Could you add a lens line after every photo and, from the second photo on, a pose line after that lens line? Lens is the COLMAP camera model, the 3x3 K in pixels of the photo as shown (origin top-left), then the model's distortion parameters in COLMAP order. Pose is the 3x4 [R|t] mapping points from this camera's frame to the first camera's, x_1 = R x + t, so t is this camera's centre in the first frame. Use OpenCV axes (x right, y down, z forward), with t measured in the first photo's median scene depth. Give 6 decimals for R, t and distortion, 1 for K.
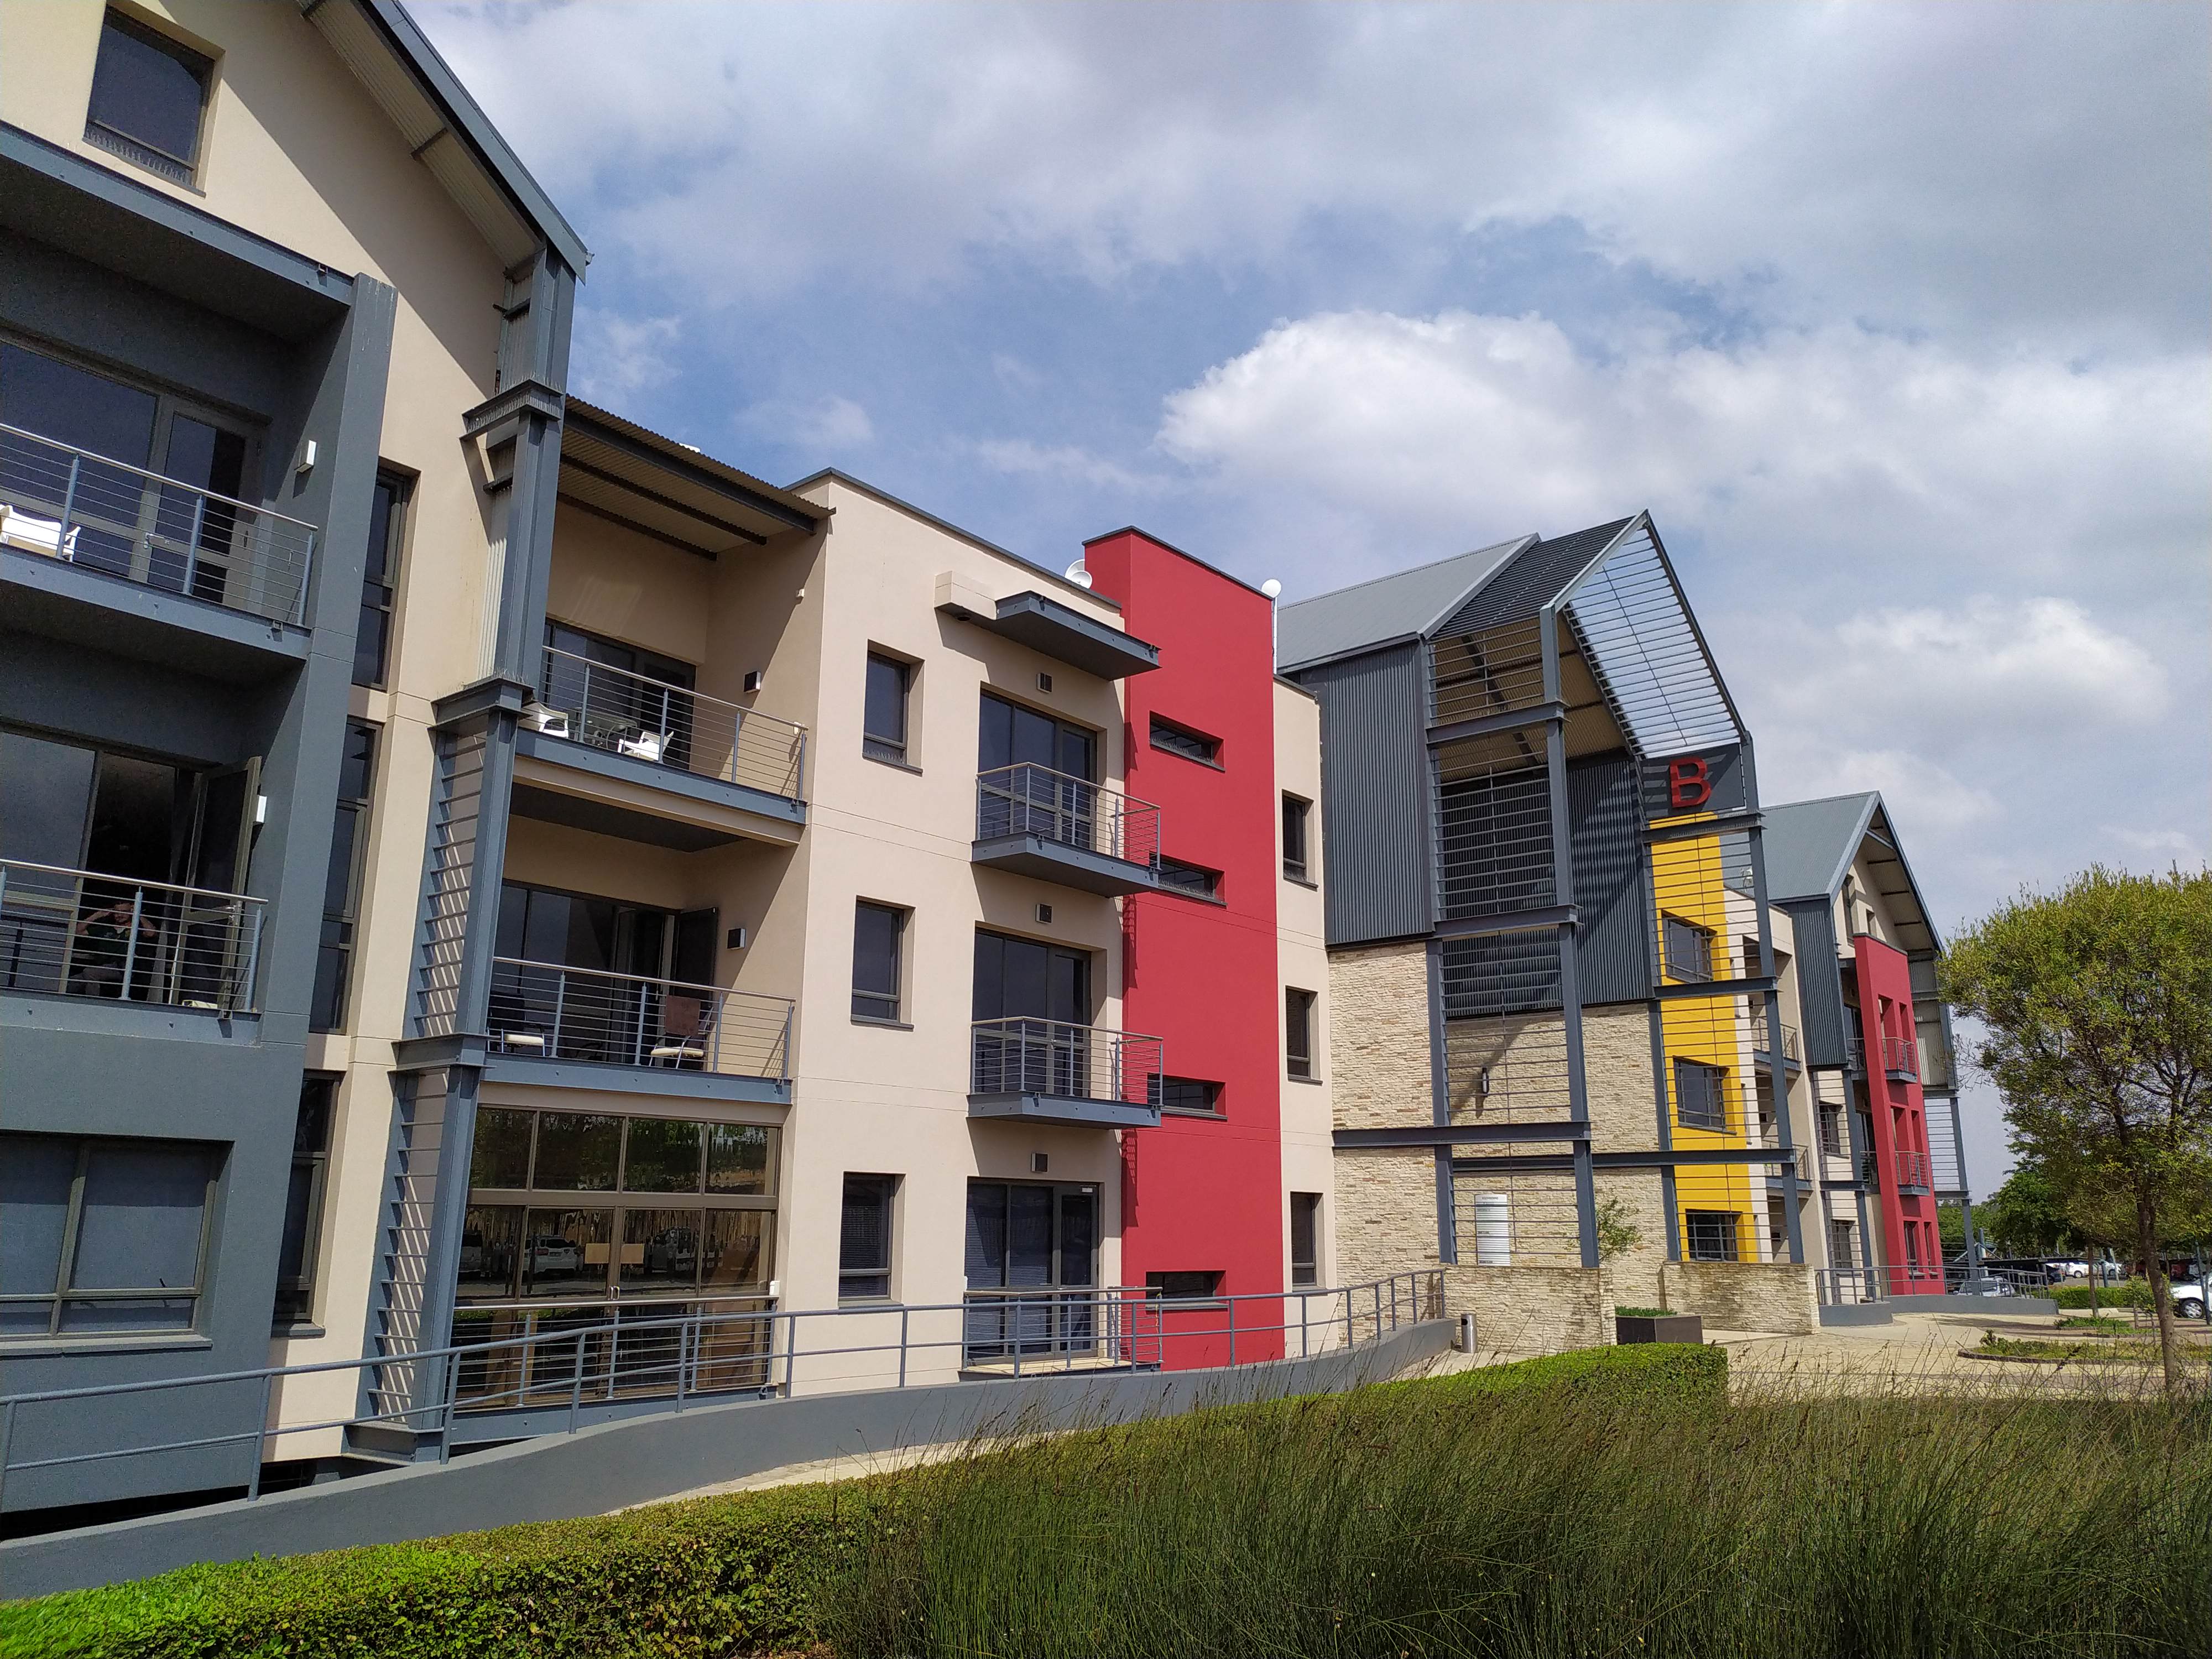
lens RADIAL K [[1639.5, 0, 1097.2], [0, 1639.5, 832.8], [0, 0, 1]] dist [0.035402, -0.037917]
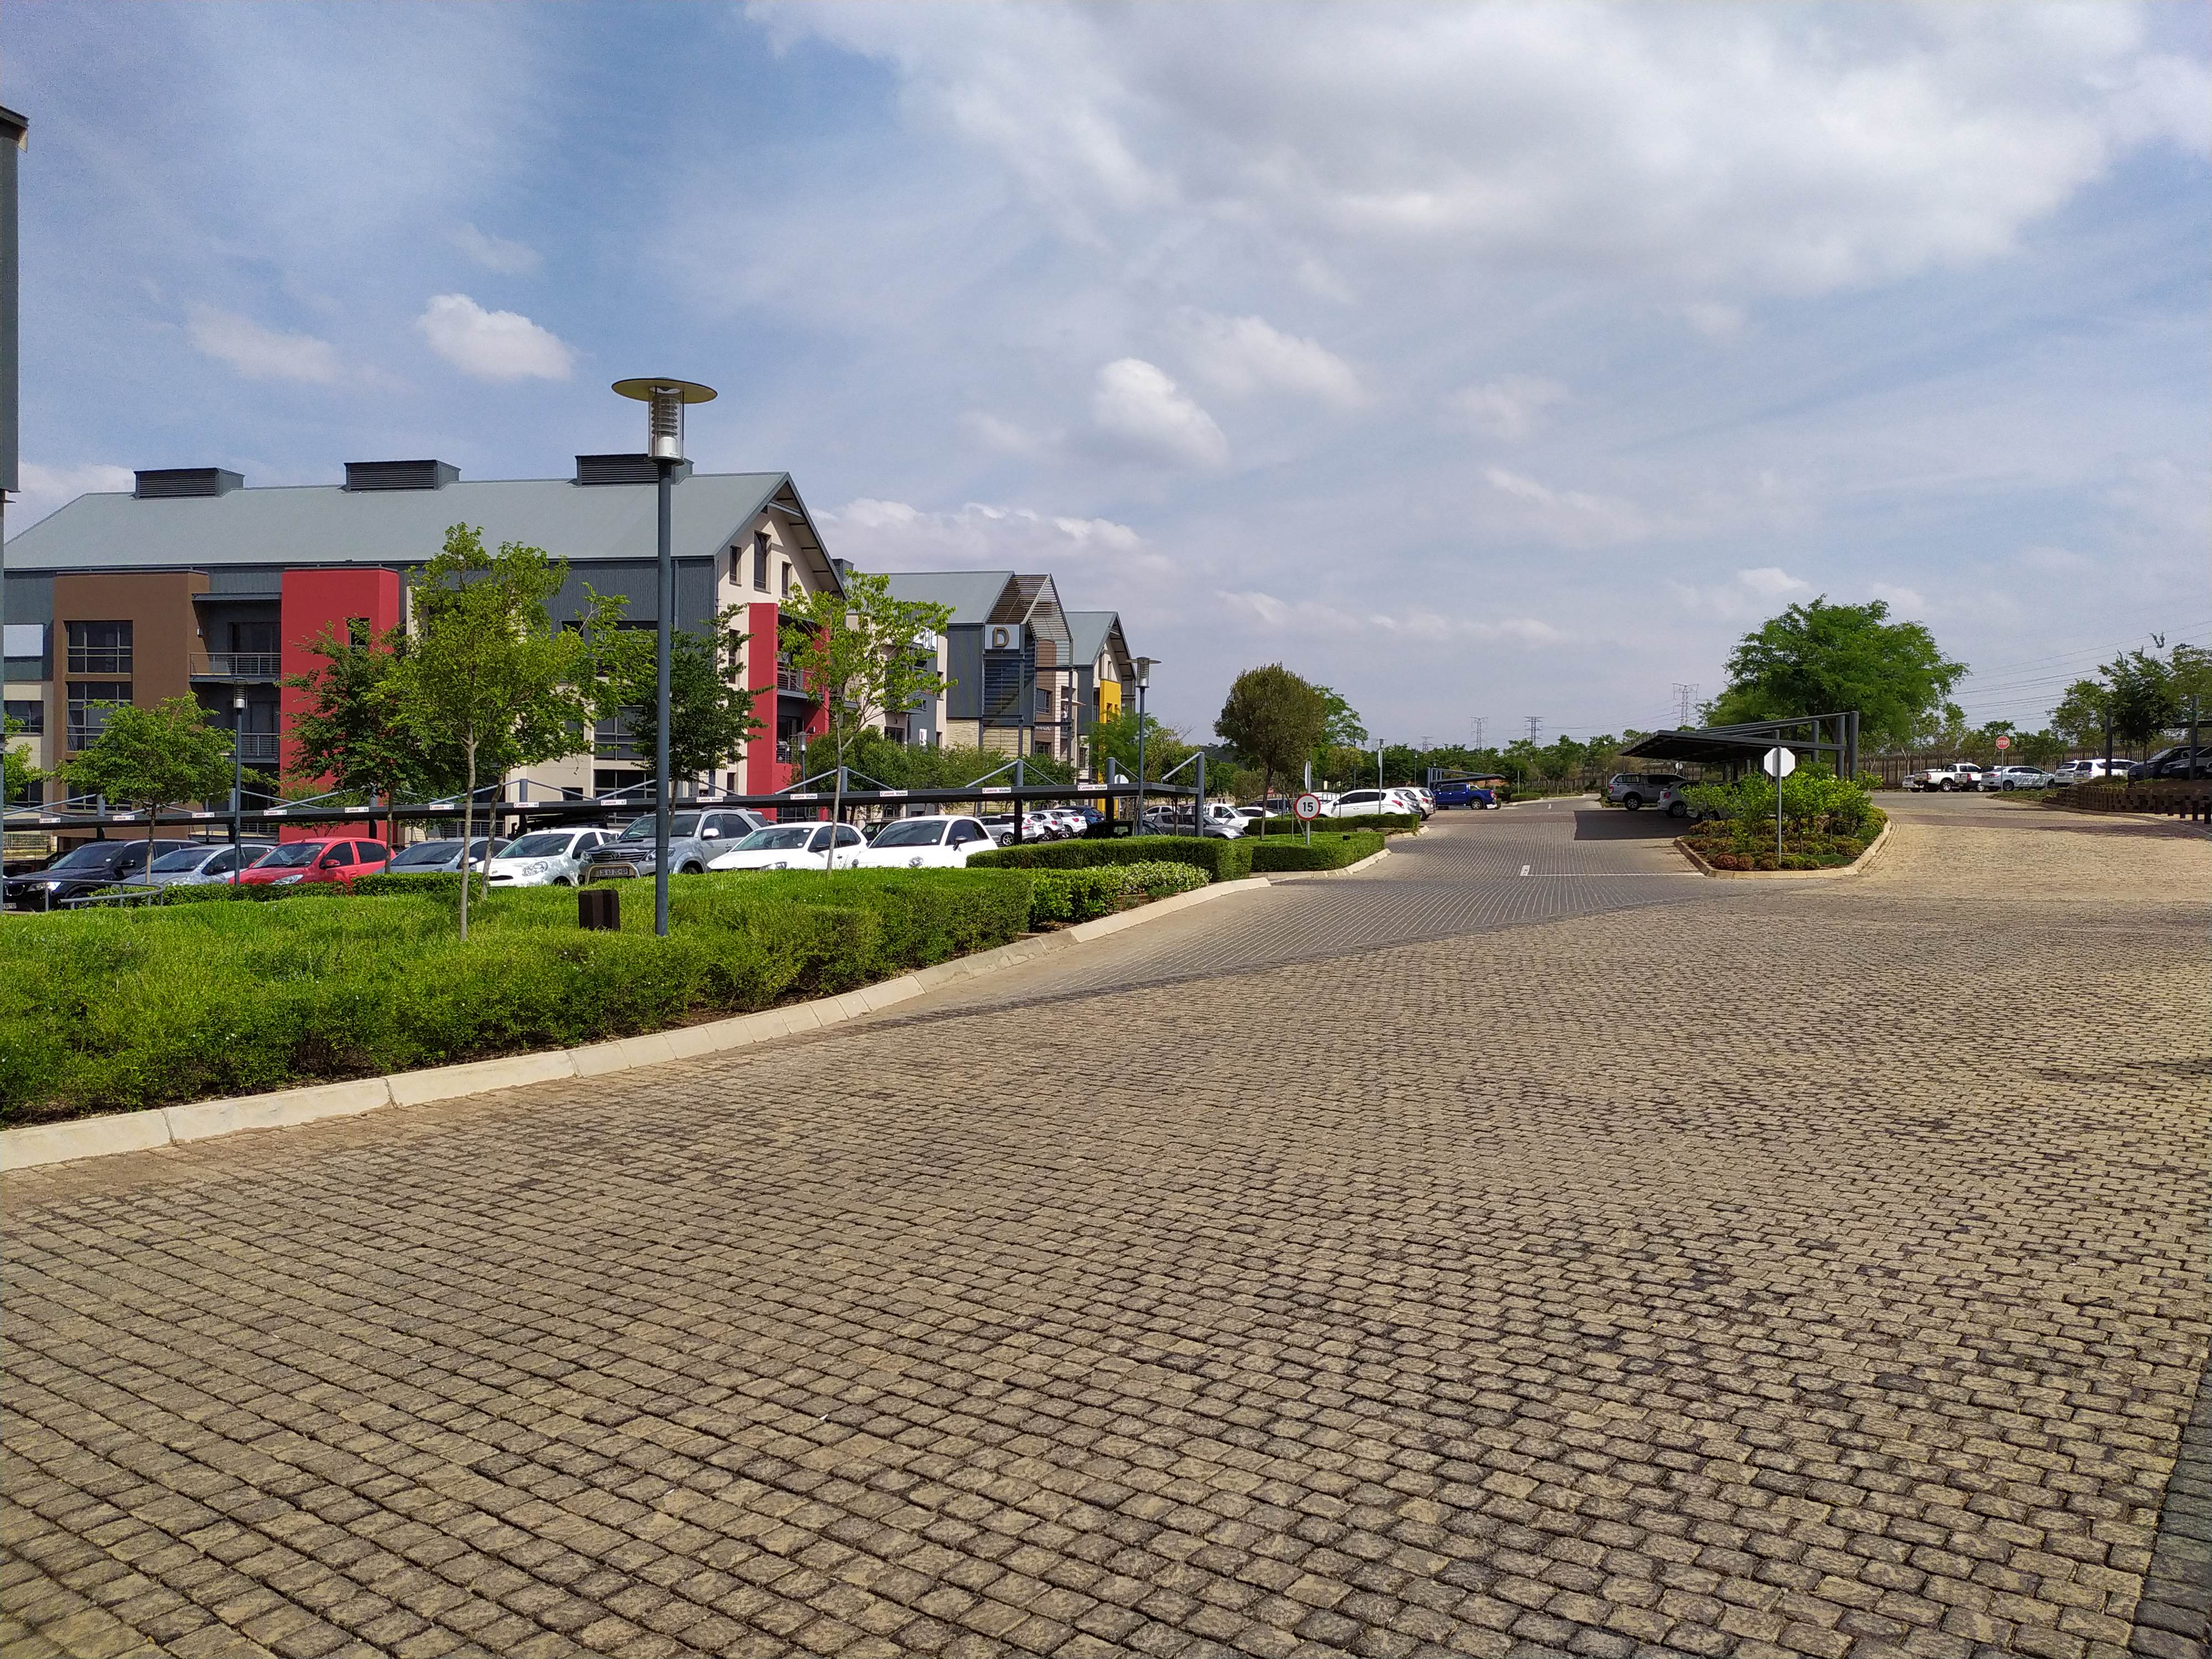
lens RADIAL K [[1639.5, 0, 1097.2], [0, 1639.5, 832.8], [0, 0, 1]] dist [0.035402, -0.037917]
pose [[0.921604, -0.015914, 0.387805, -0.573749], [-0.098746, 0.956668, 0.273925, -0.425910], [-0.375360, -0.290744, 0.880098, -1.396419]]
